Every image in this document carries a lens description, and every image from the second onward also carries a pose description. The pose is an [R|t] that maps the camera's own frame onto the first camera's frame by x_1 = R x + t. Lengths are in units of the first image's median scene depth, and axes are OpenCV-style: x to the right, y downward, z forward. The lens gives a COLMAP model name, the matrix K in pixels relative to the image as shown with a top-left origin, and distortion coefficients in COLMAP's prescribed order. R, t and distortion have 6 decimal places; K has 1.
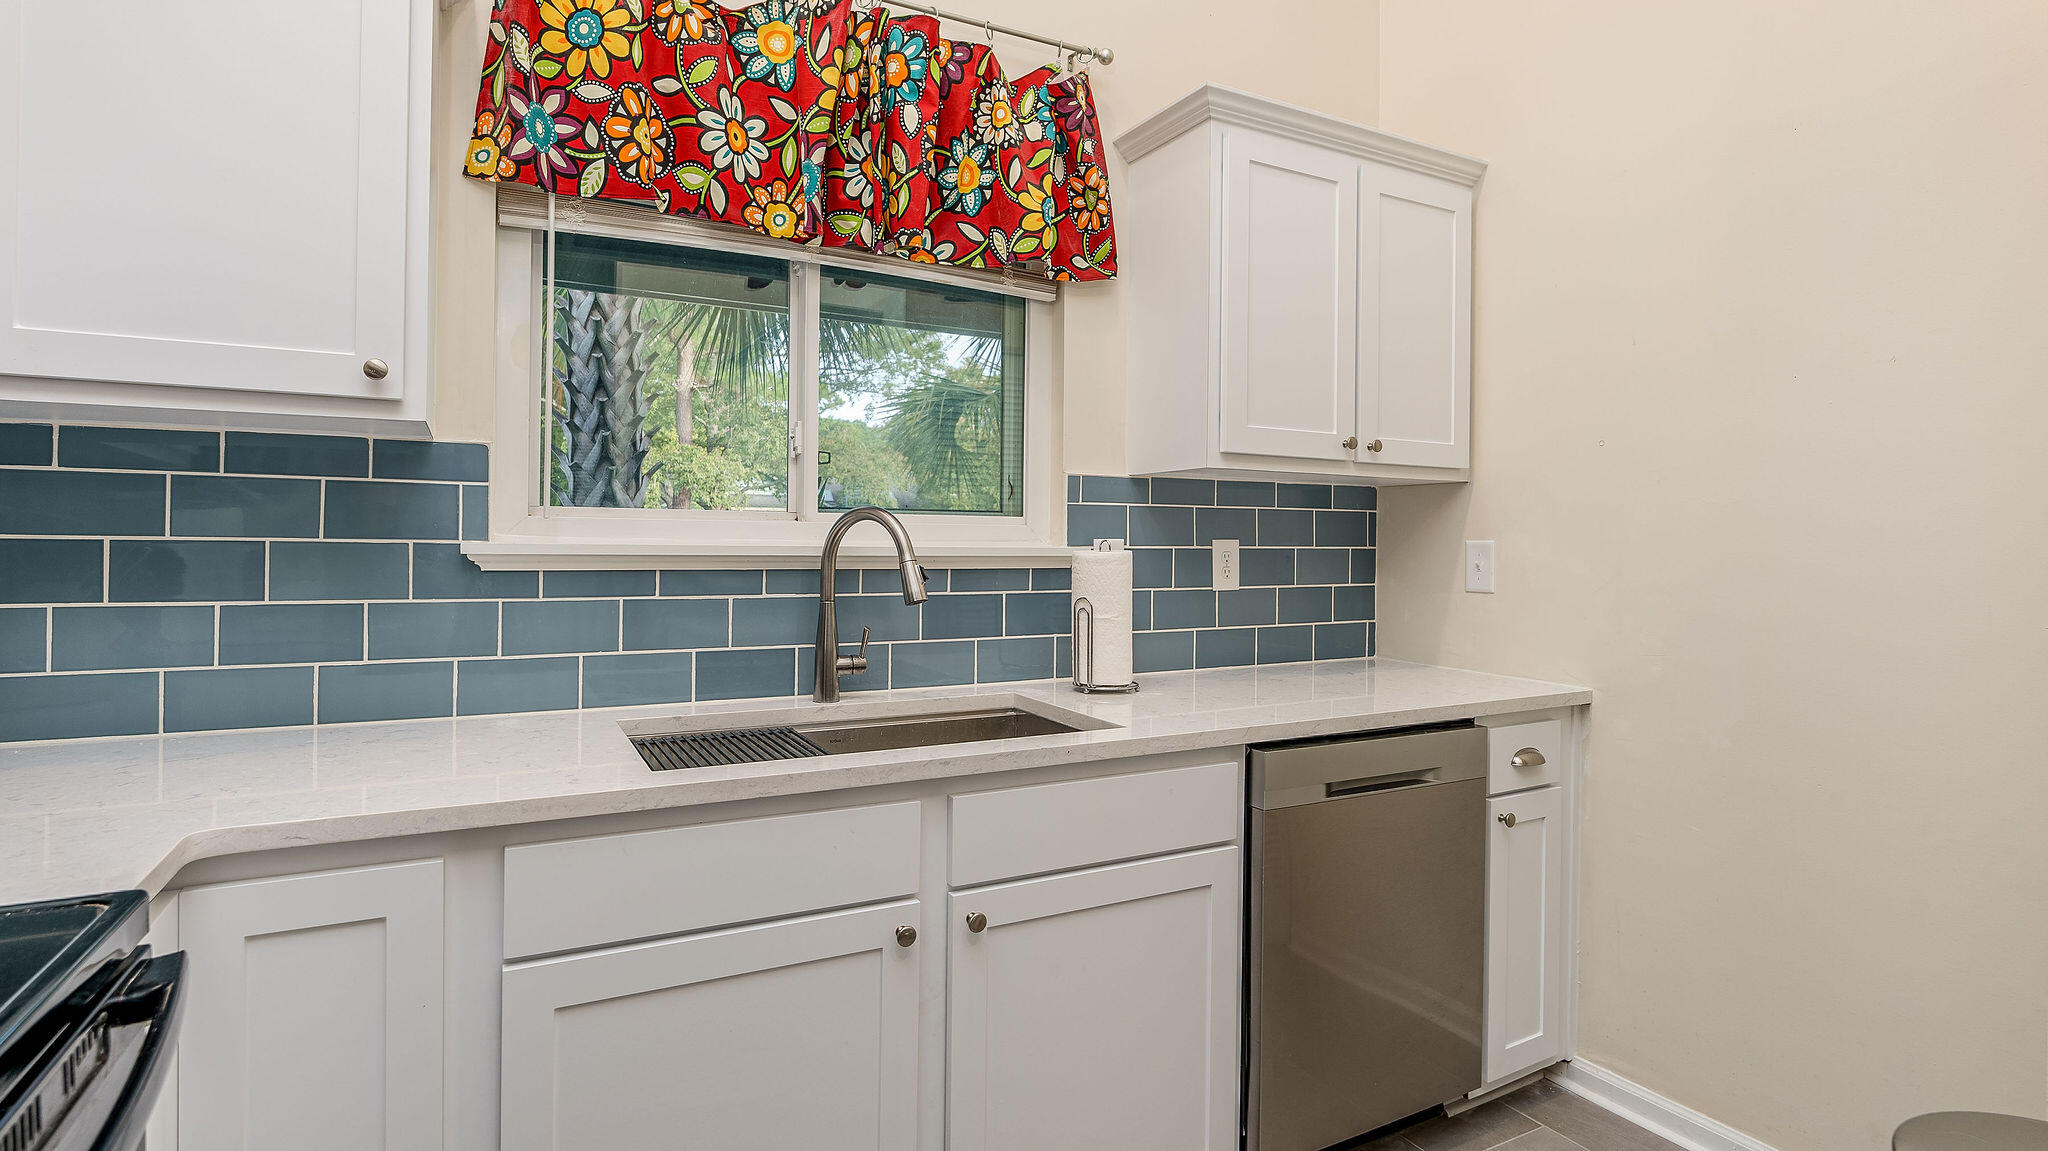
lens RADIAL K [[1015.2, 0, 1040.1], [0, 1015.2, 546.1], [0, 0, 1]] dist [-0.009347, -0.000337]
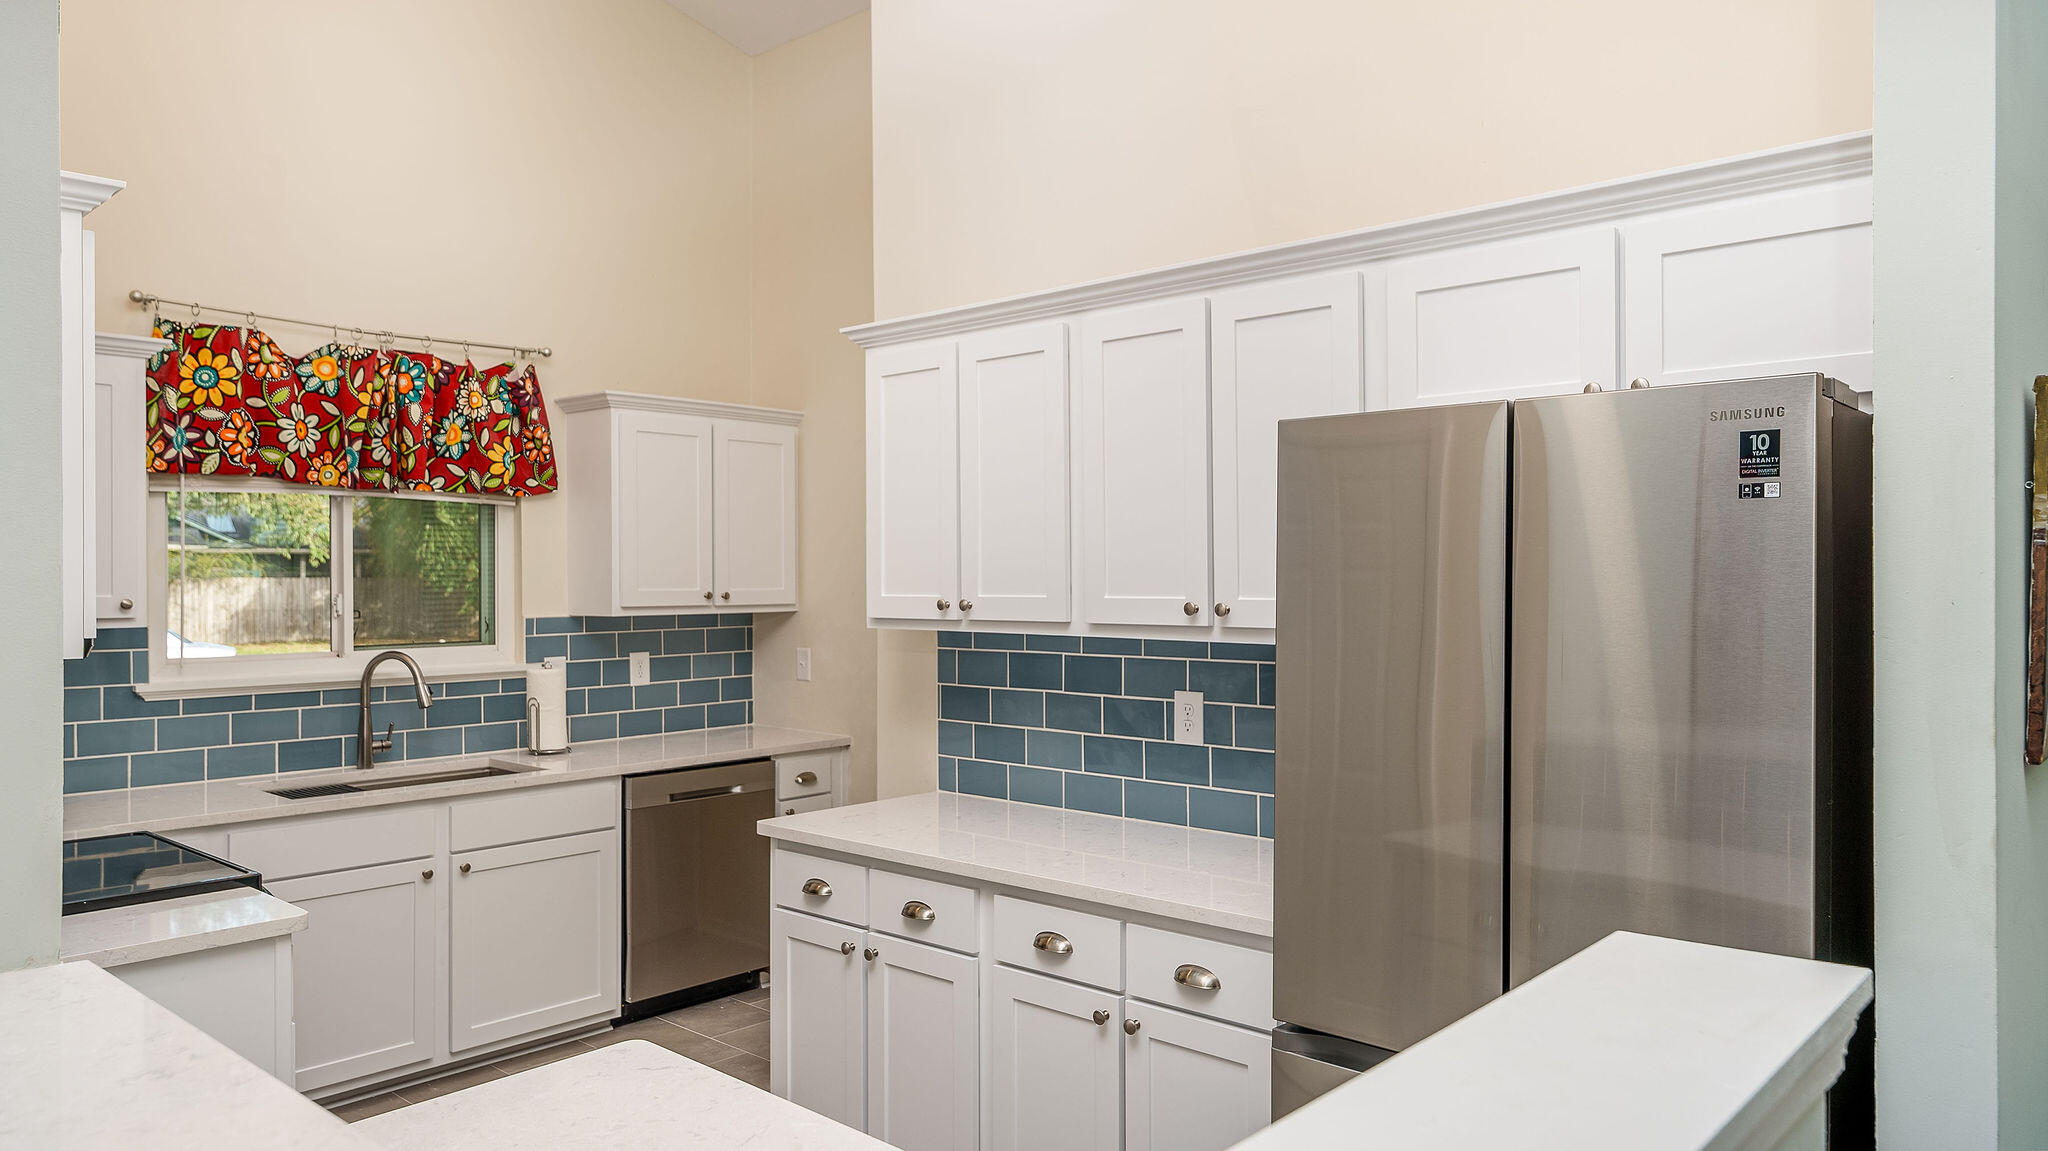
lens RADIAL K [[1344.4, 0, 1025.2], [0, 1344.4, 576.5], [0, 0, 1]] dist [0.009329, -0.002343]
pose [[0.945360, -0.015977, 0.325636, 0.093580], [0.018122, 0.999829, -0.003555, -0.130793], [-0.325524, 0.009262, 0.945488, -1.408096]]
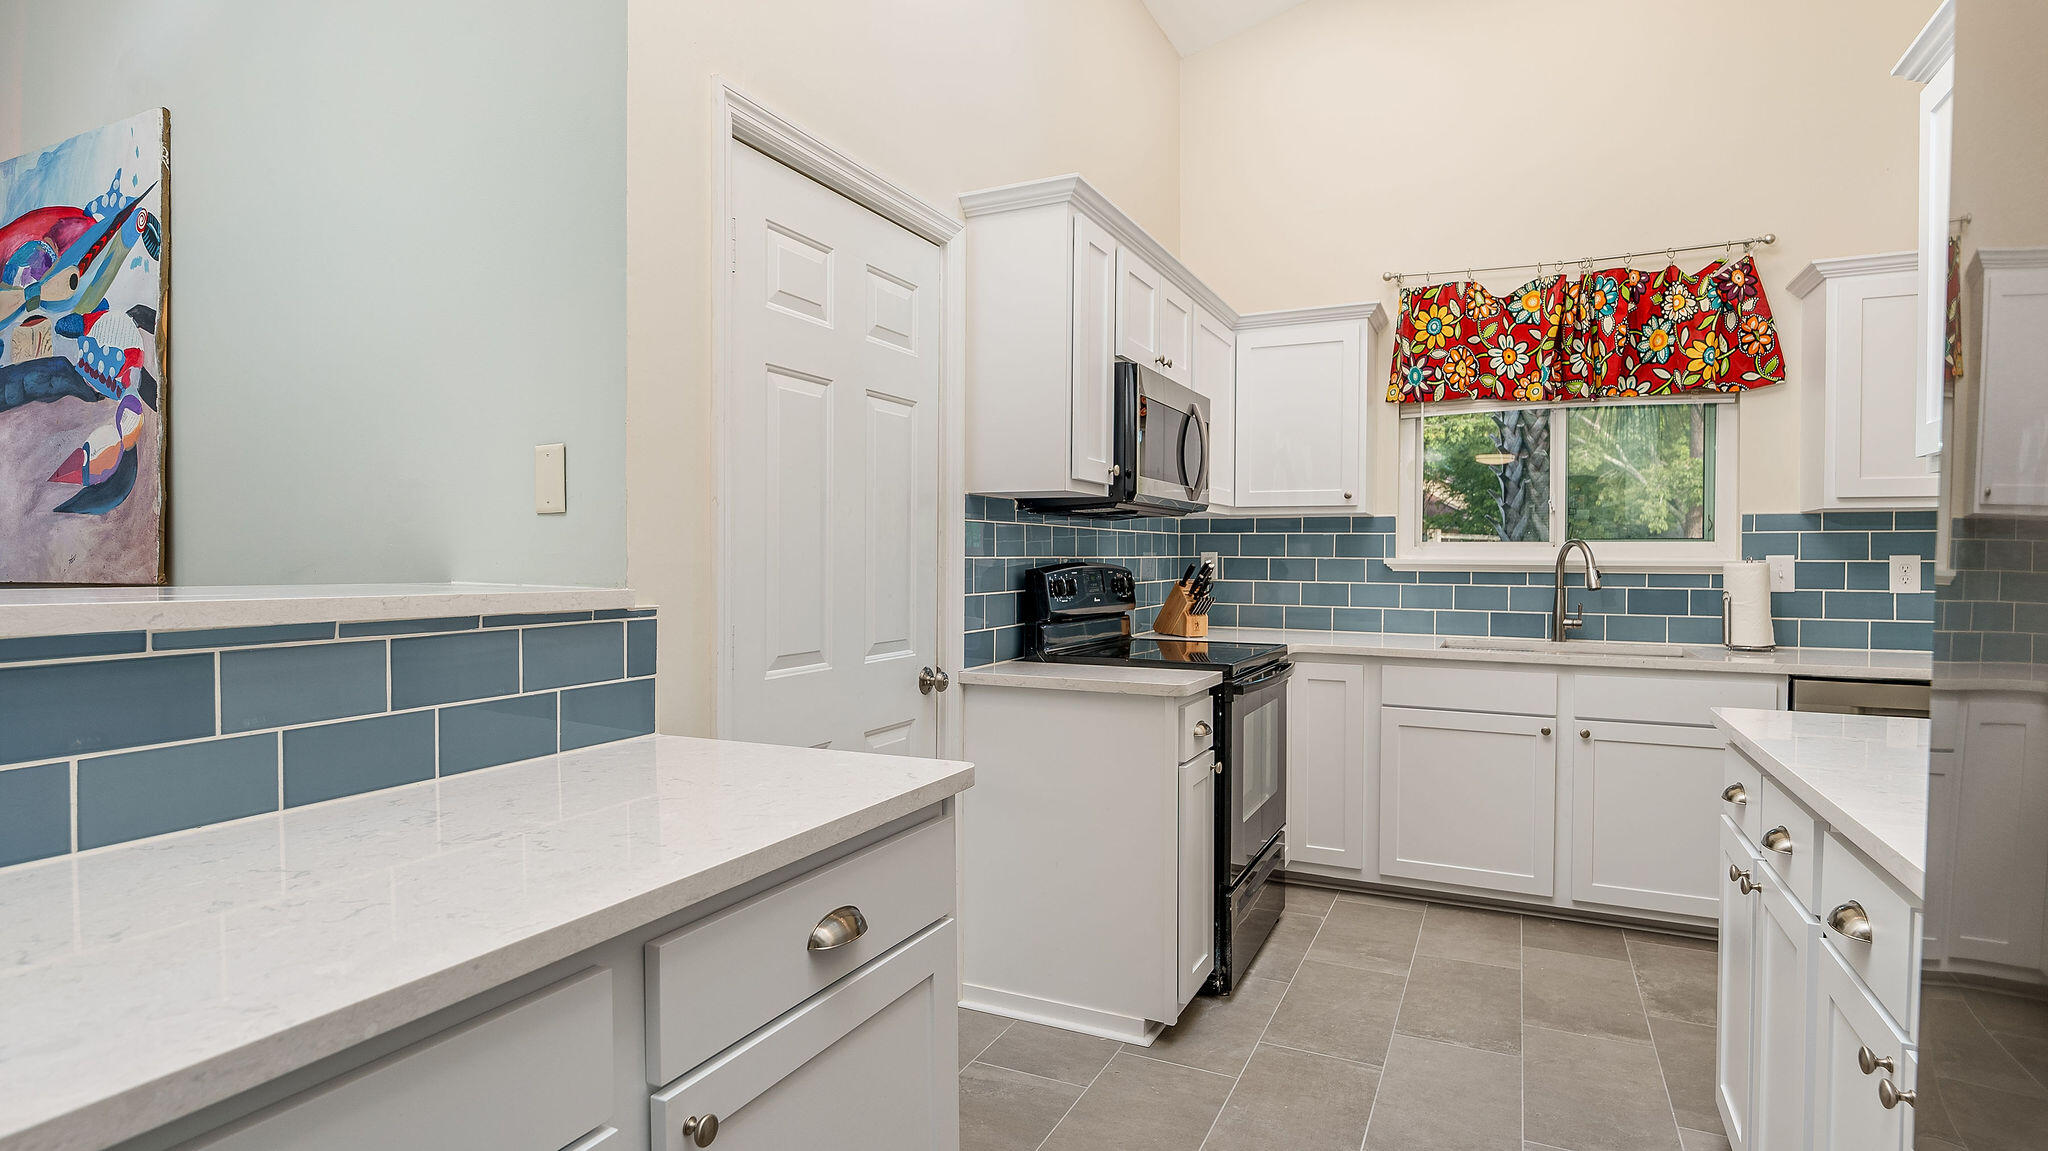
lens RADIAL K [[1015.2, 0, 1028.9], [0, 1015.2, 563.5], [0, 0, 1]] dist [-0.009347, -0.000337]
pose [[0.587881, -0.000609, -0.808947, 0.735459], [-0.001640, 0.999997, -0.001944, 0.011392], [0.808945, 0.002469, 0.587879, -0.914241]]
